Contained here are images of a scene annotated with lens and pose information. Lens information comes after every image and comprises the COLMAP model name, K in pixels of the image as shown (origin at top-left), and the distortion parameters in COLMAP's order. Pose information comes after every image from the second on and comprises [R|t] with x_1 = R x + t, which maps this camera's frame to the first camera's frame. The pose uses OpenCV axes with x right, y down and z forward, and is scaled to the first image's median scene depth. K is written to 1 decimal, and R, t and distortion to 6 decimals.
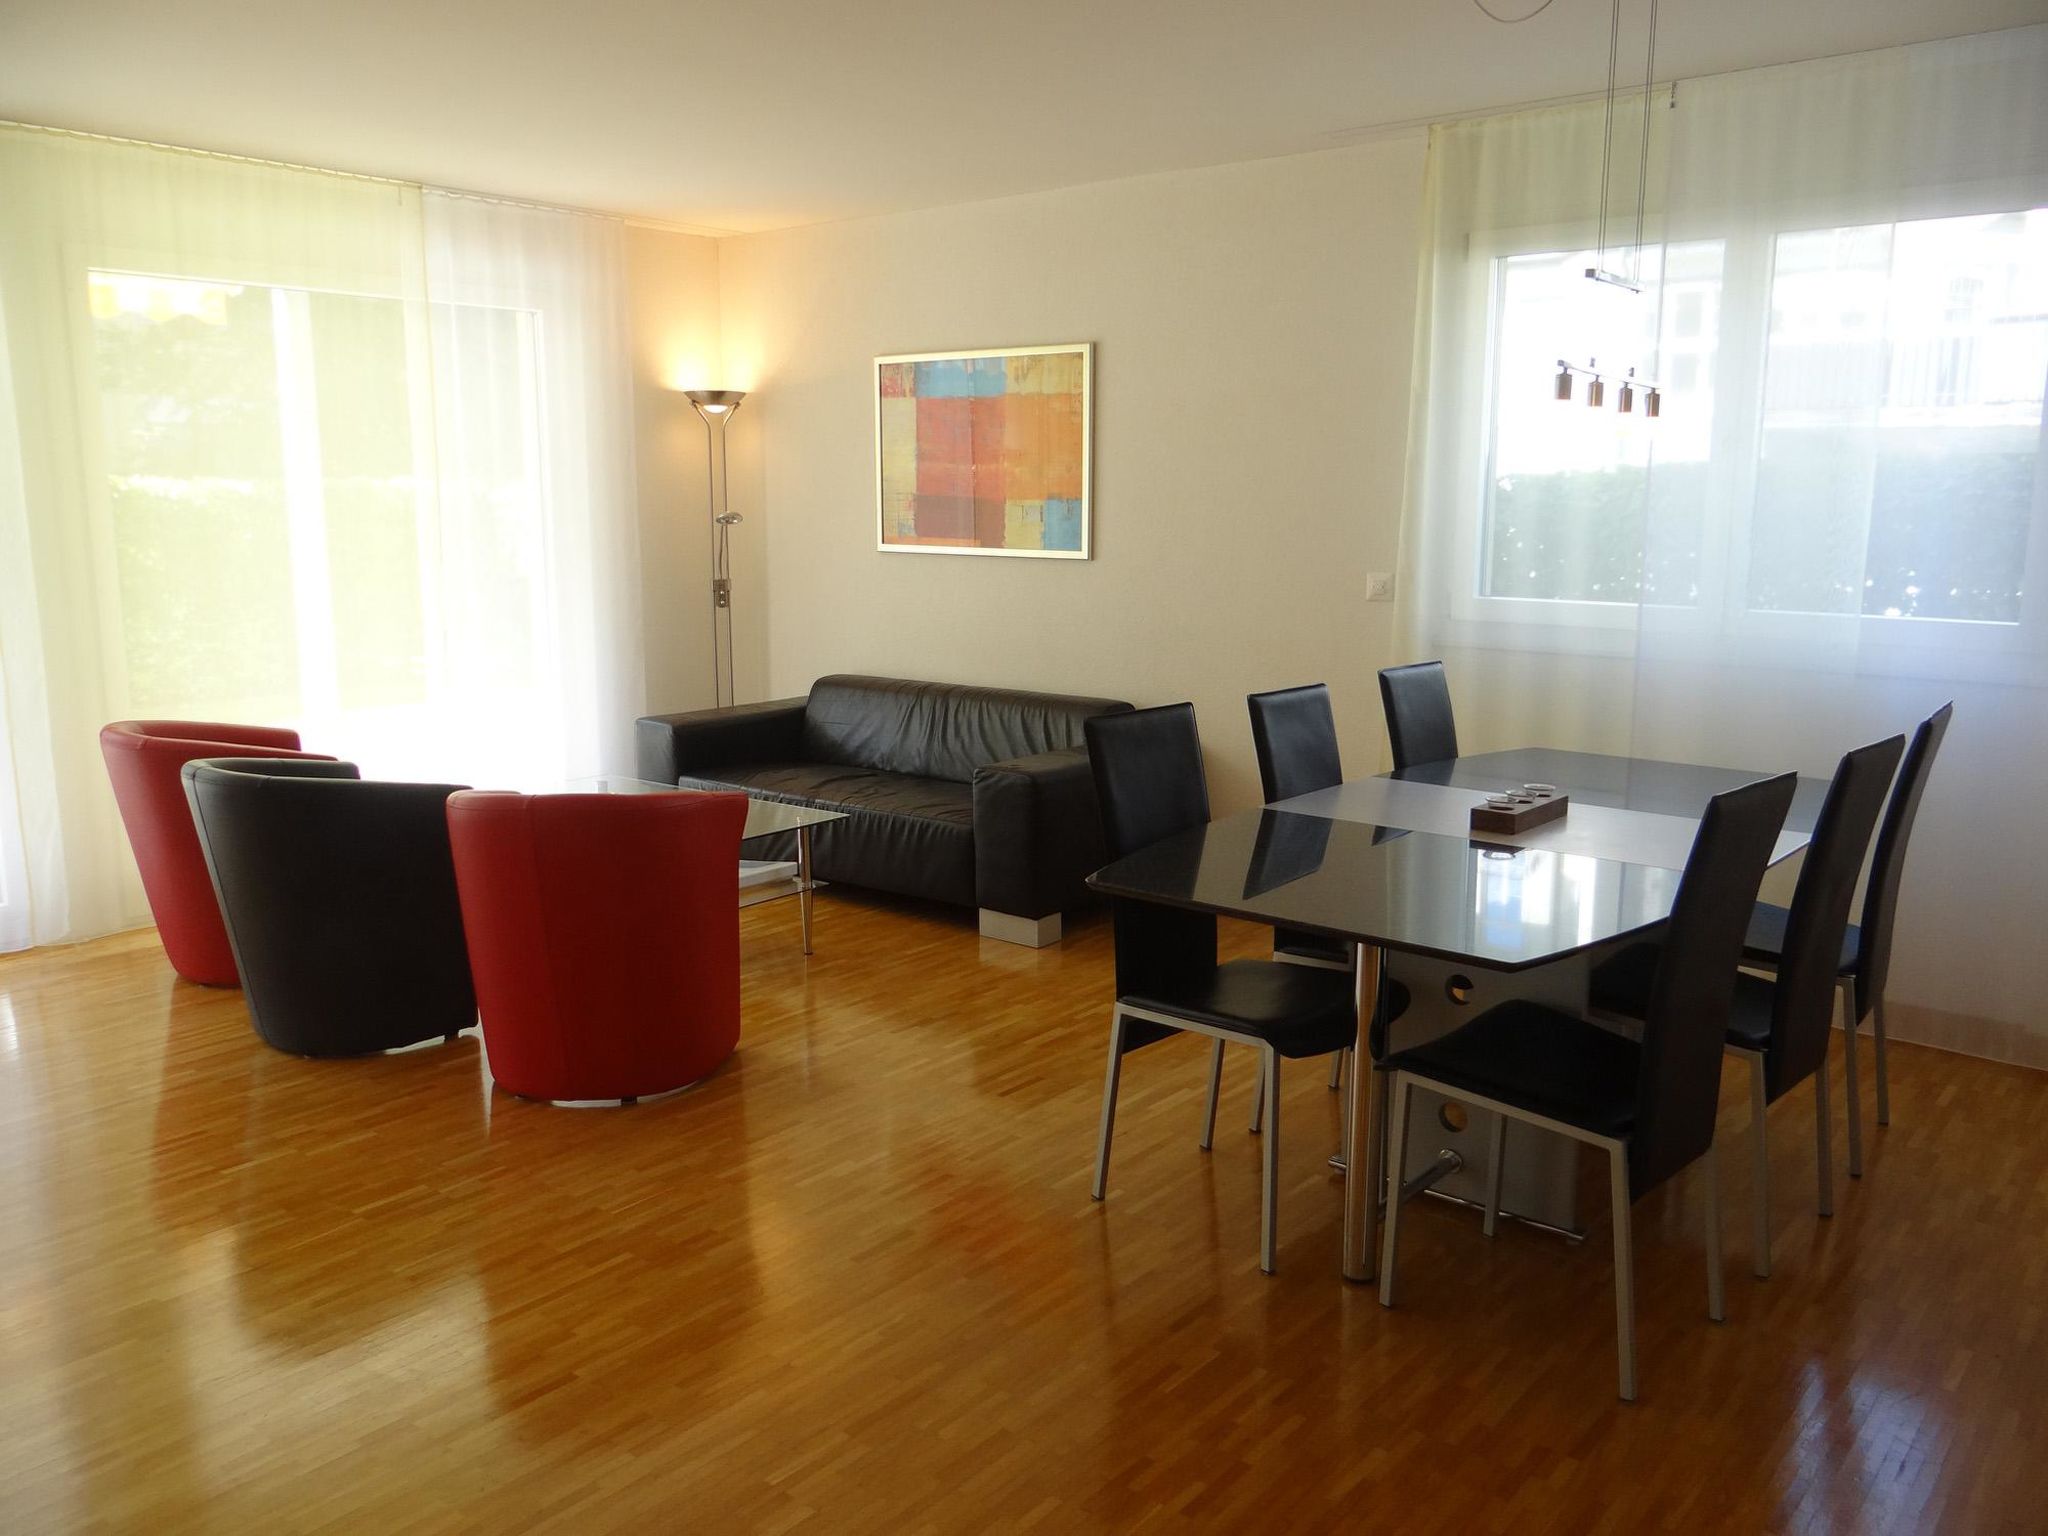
lens RADIAL K [[1611.3, 0, 1019.5], [0, 1611.3, 765.3], [0, 0, 1]] dist [-0.004145, -0.004254]
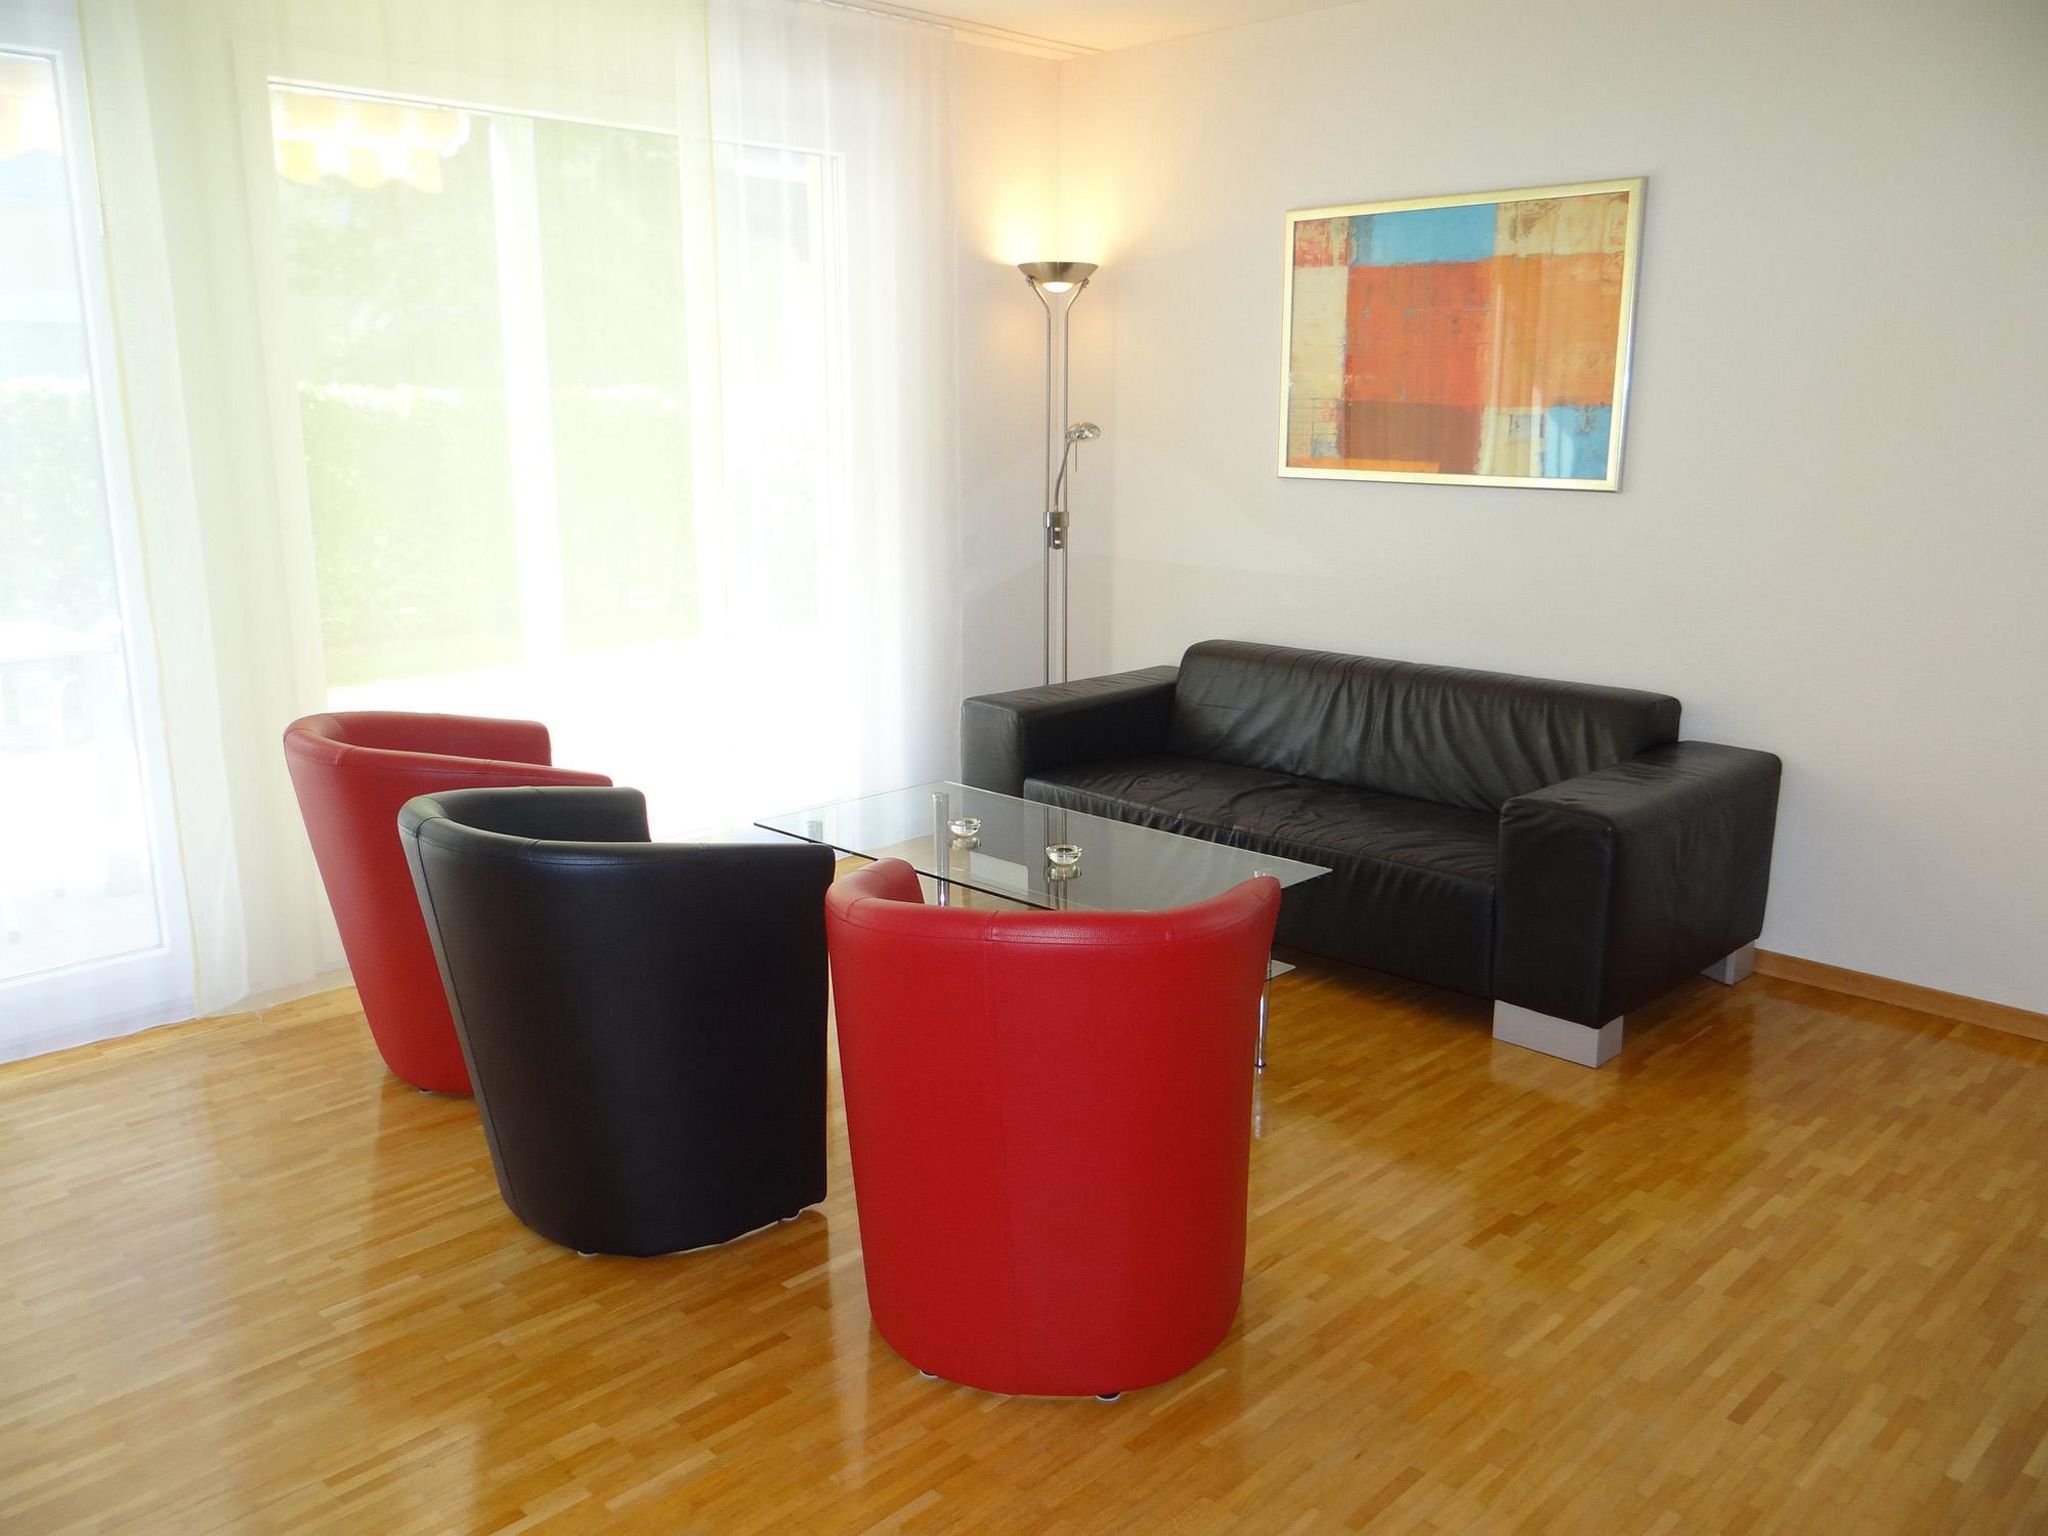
lens RADIAL K [[1611.3, 0, 1019.5], [0, 1611.3, 765.3], [0, 0, 1]] dist [-0.004145, -0.004254]
pose [[0.994675, 0.022895, -0.100488, -0.143474], [-0.017944, 0.998593, 0.049897, -0.038120], [0.101489, -0.047828, 0.993686, 0.264035]]
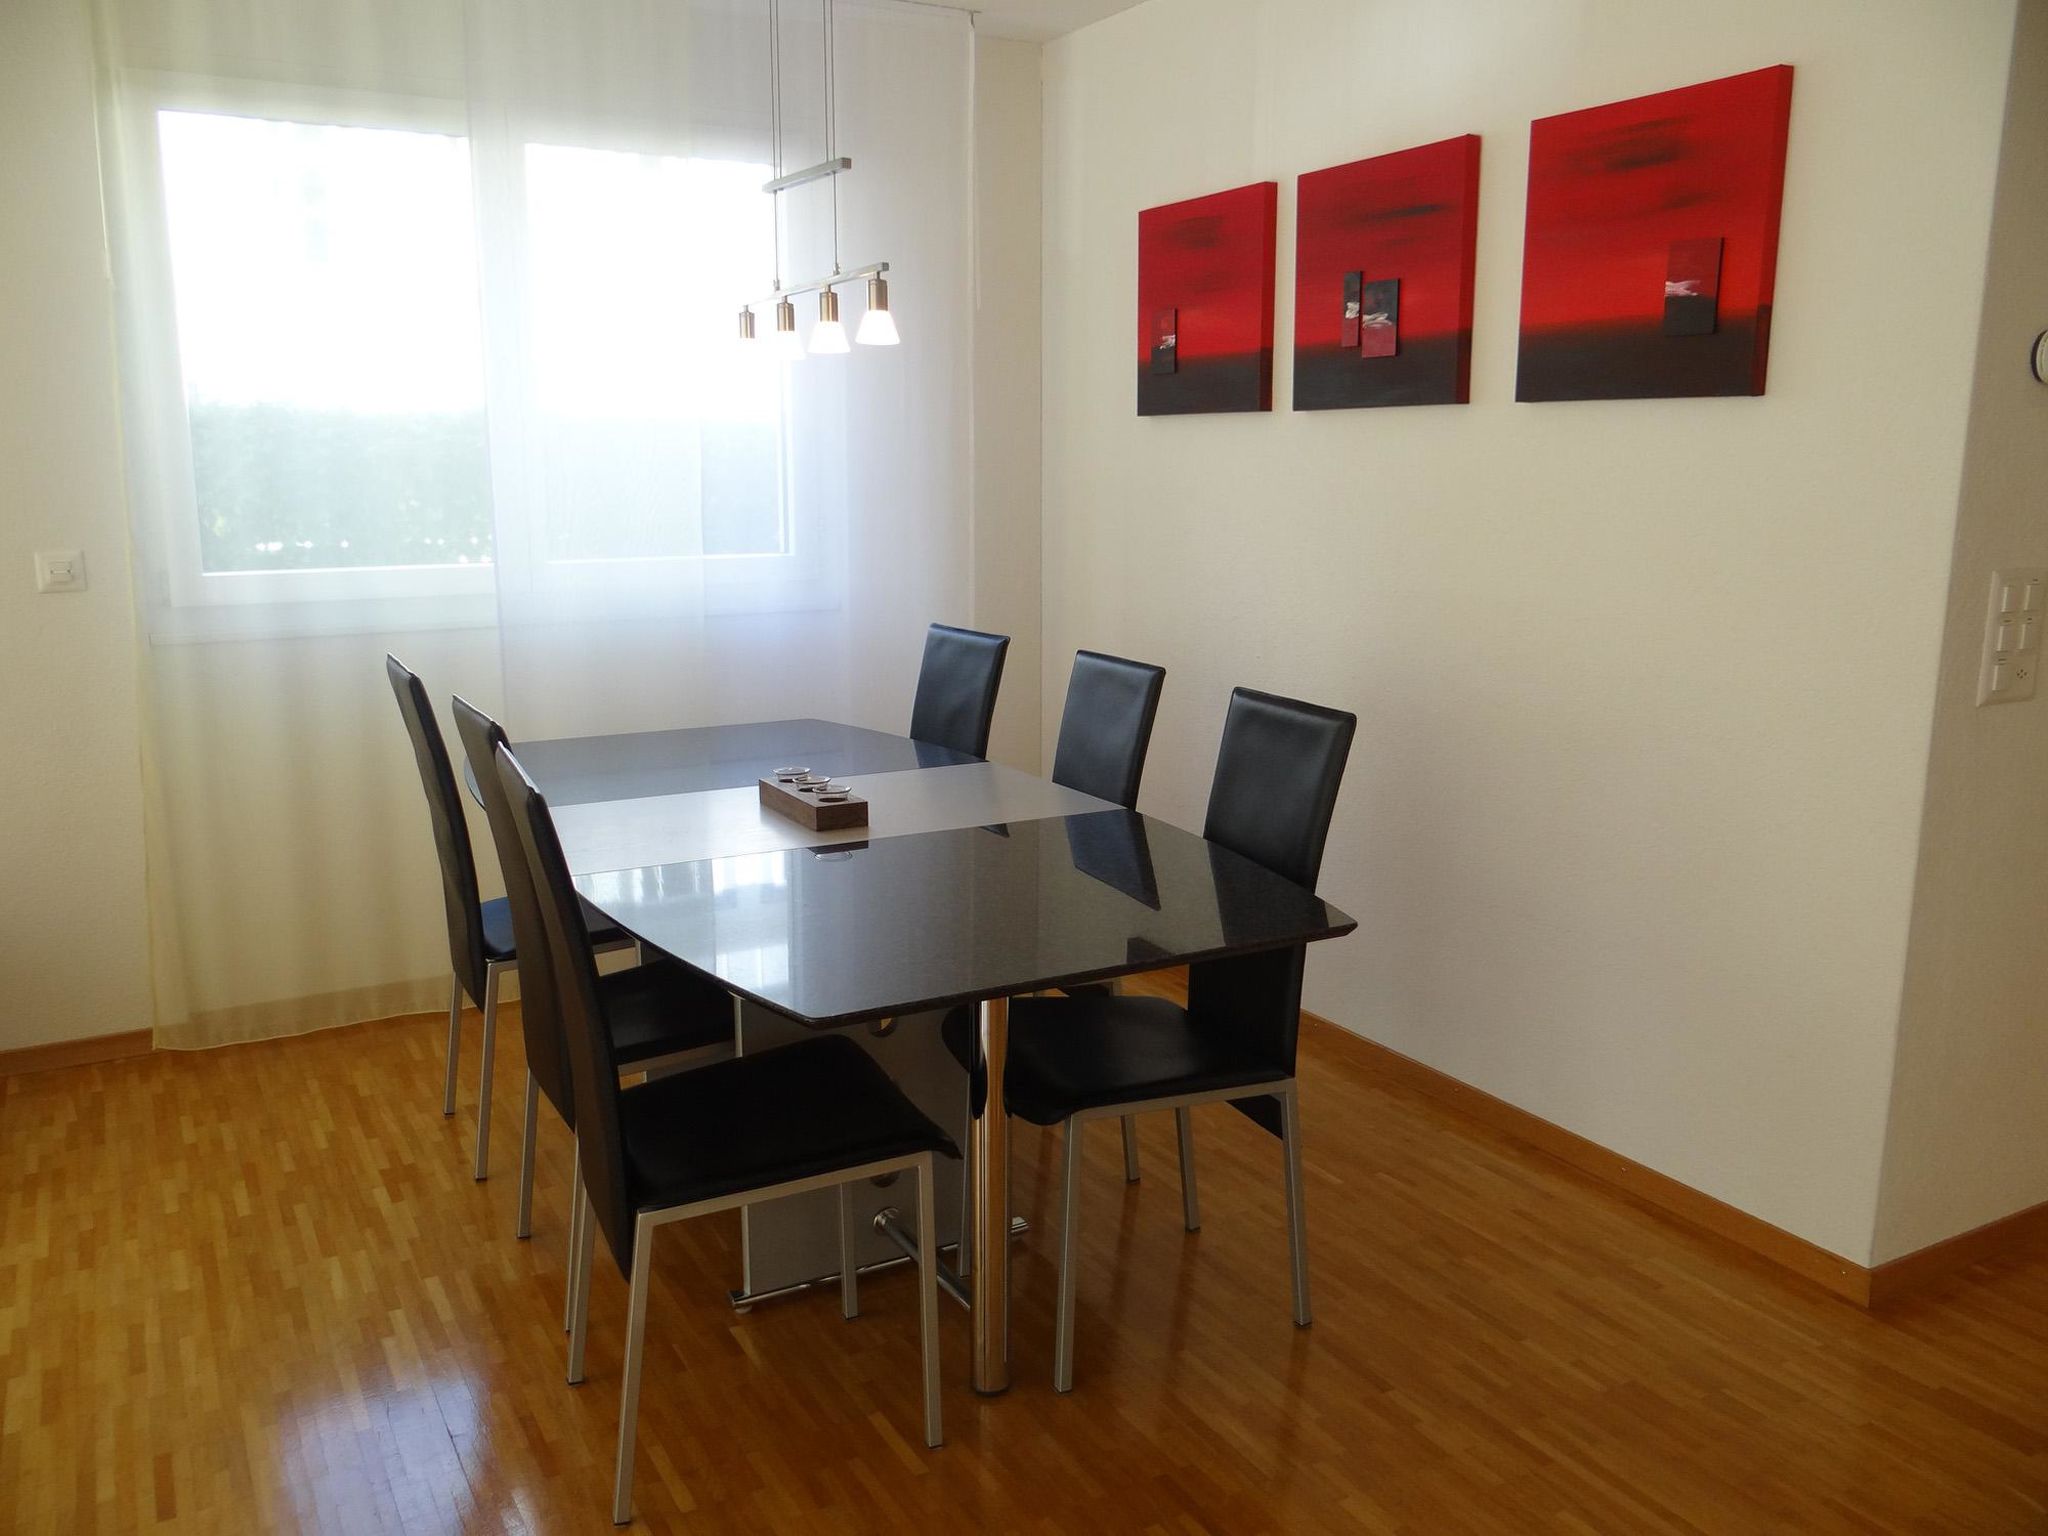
lens RADIAL K [[1611.3, 0, 1019.5], [0, 1611.3, 765.3], [0, 0, 1]] dist [-0.004145, -0.004254]
pose [[0.352791, -0.181269, 0.917976, -0.240712], [0.161889, 0.978086, 0.130922, -0.046524], [-0.921591, 0.102422, 0.374405, 0.328548]]
